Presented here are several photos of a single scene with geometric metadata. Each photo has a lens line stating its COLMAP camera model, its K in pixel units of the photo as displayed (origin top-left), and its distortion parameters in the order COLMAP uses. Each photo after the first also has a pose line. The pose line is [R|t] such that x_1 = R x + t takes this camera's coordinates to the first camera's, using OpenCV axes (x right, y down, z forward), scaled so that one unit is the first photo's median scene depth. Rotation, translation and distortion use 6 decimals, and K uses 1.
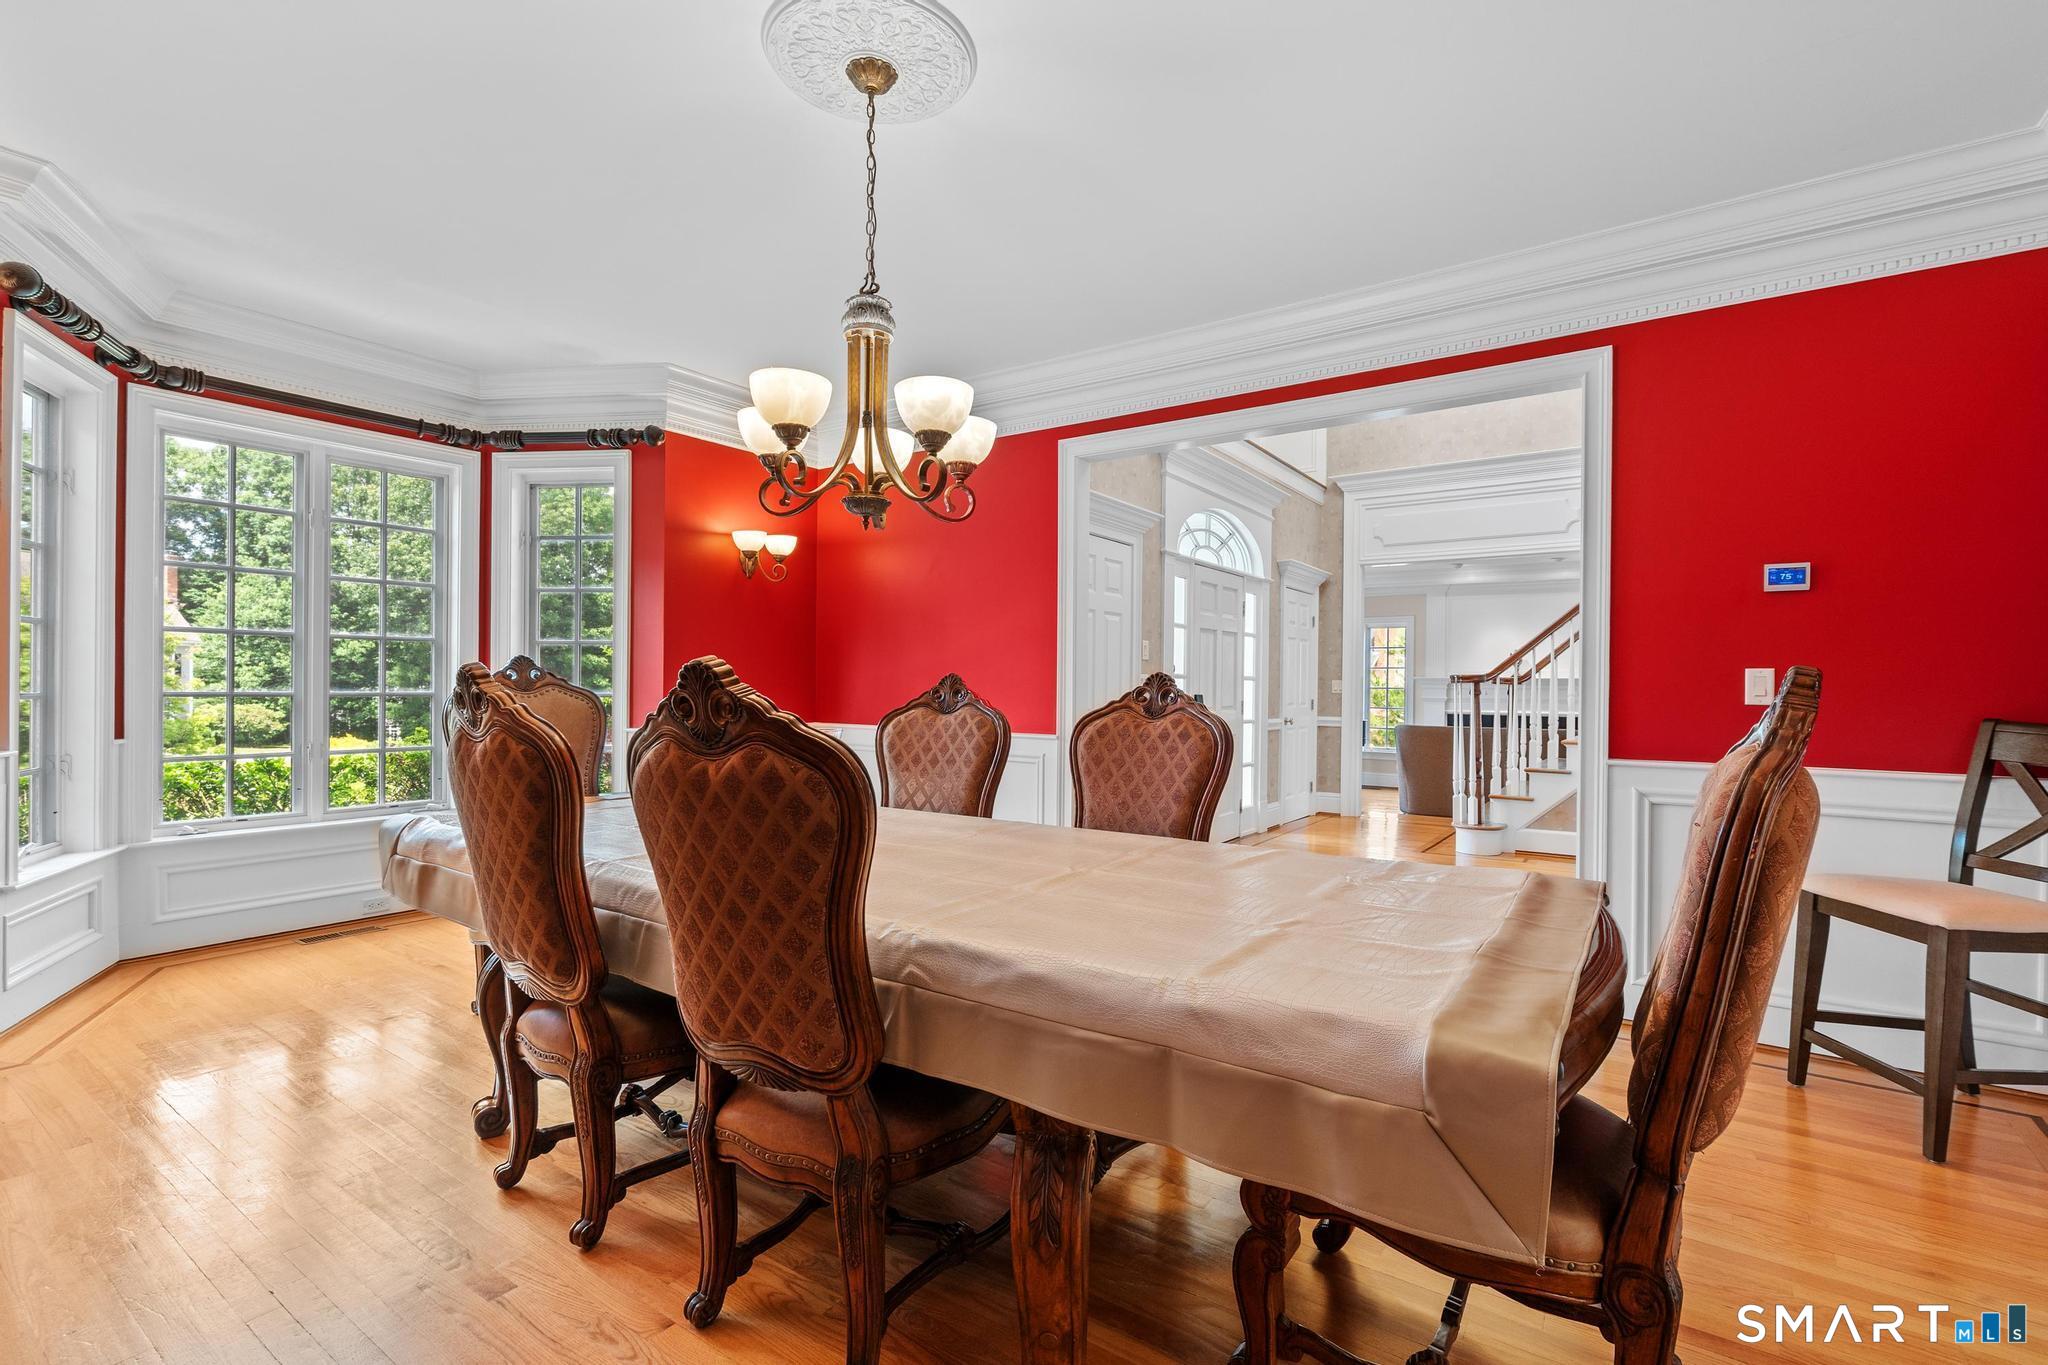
lens RADIAL K [[936.2, 0, 1007.5], [0, 936.2, 690.0], [0, 0, 1]] dist [-0.009400, 0.000561]
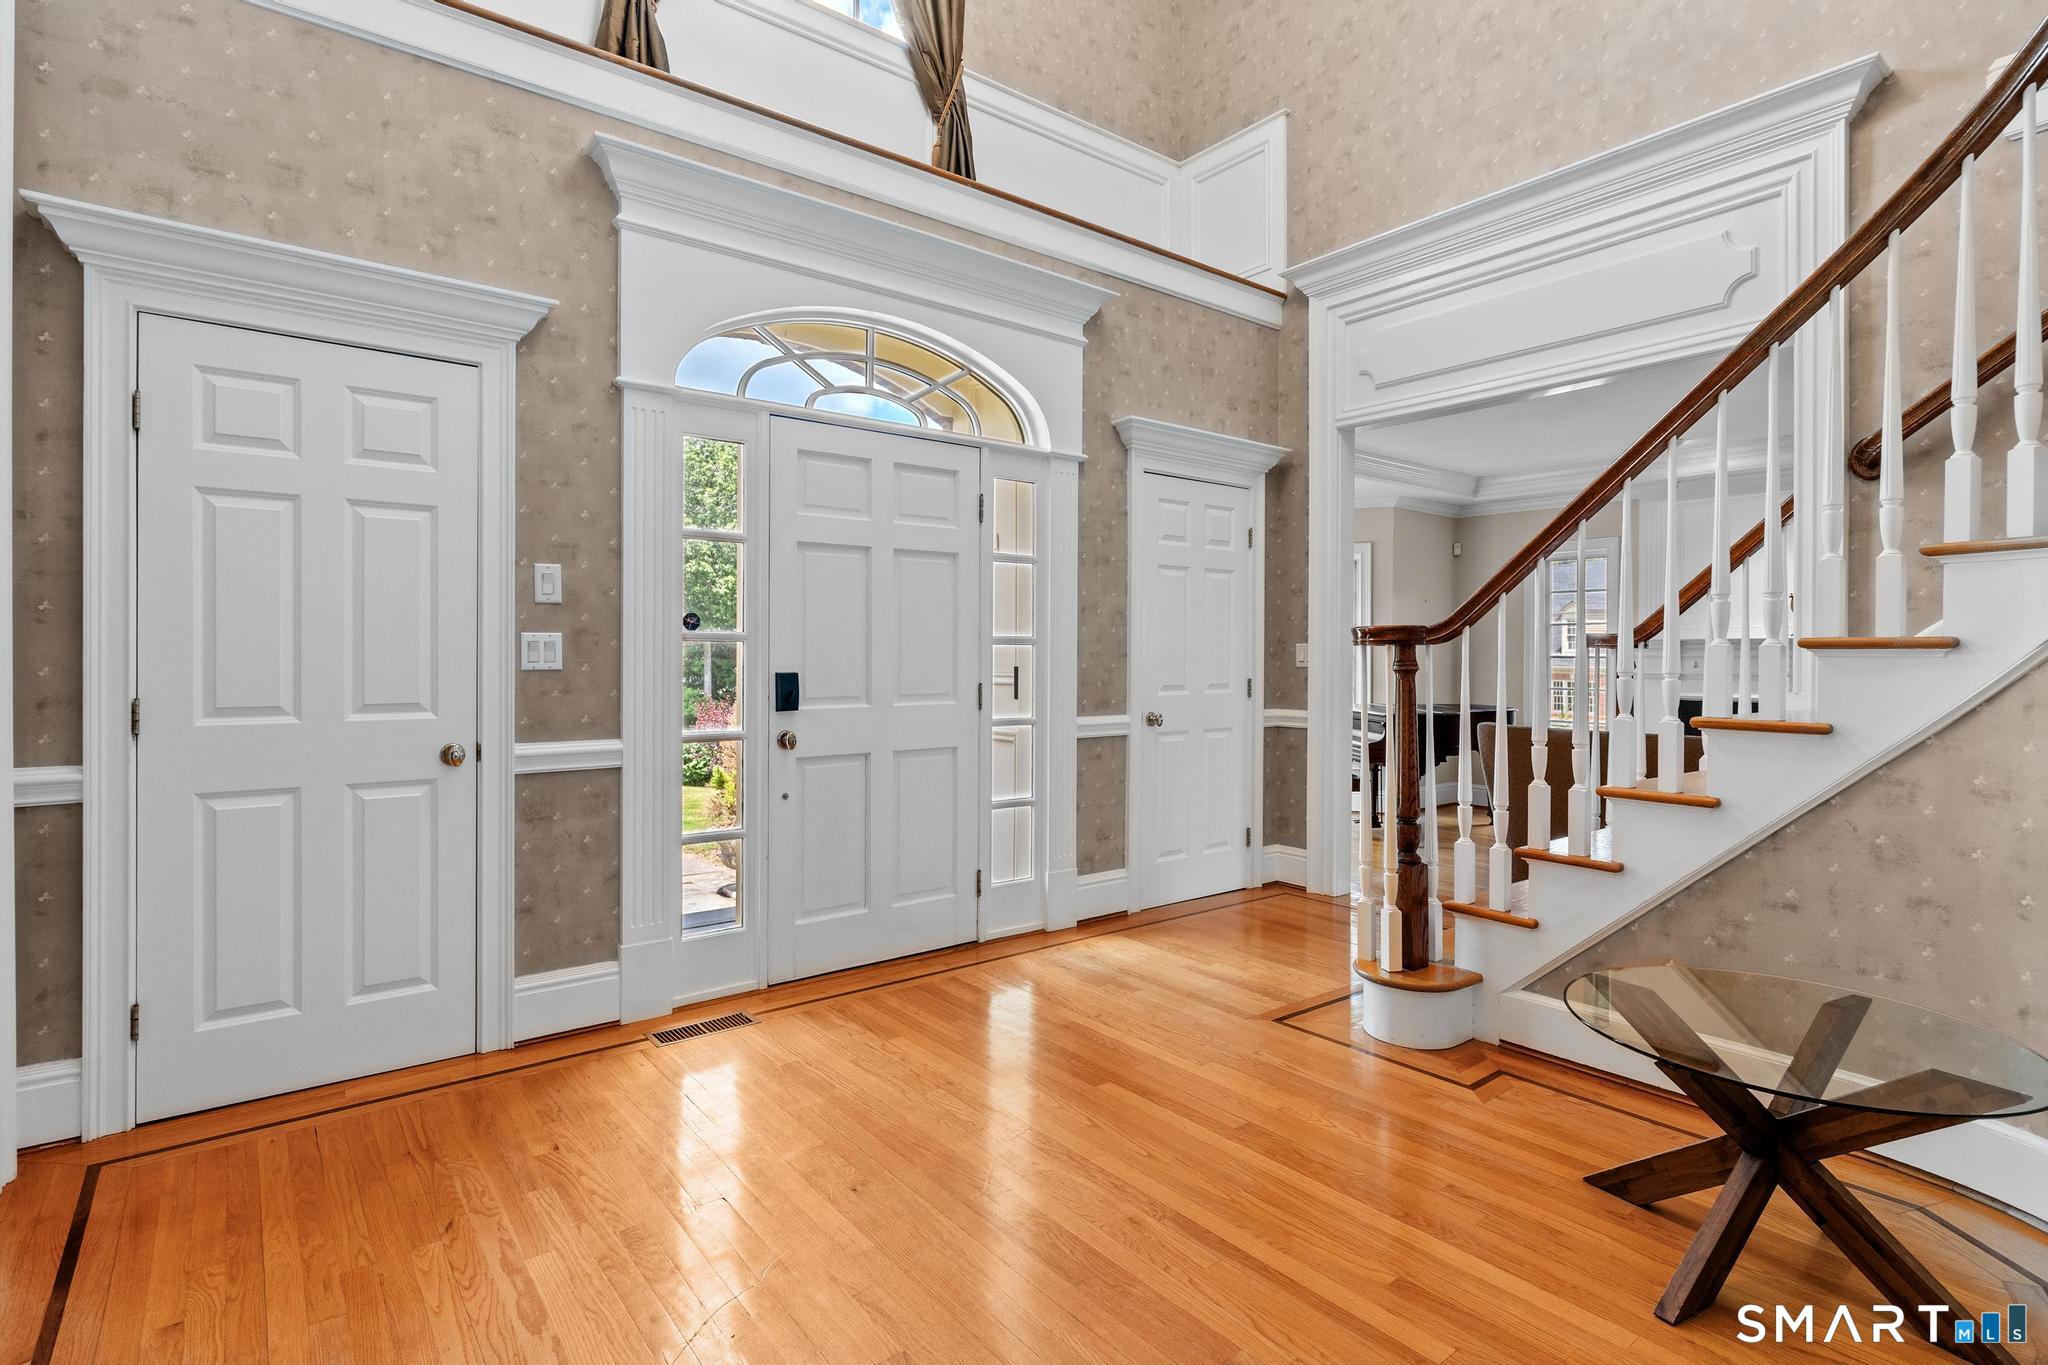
lens RADIAL K [[973.2, 0, 1031.8], [0, 973.2, 668.1], [0, 0, 1]] dist [-0.001147, 0.001463]
pose [[0.954398, -0.001683, -0.298532, 0.445566], [0.003532, 0.999978, 0.005655, 0.000126], [0.298516, -0.006452, 0.954383, 0.485770]]
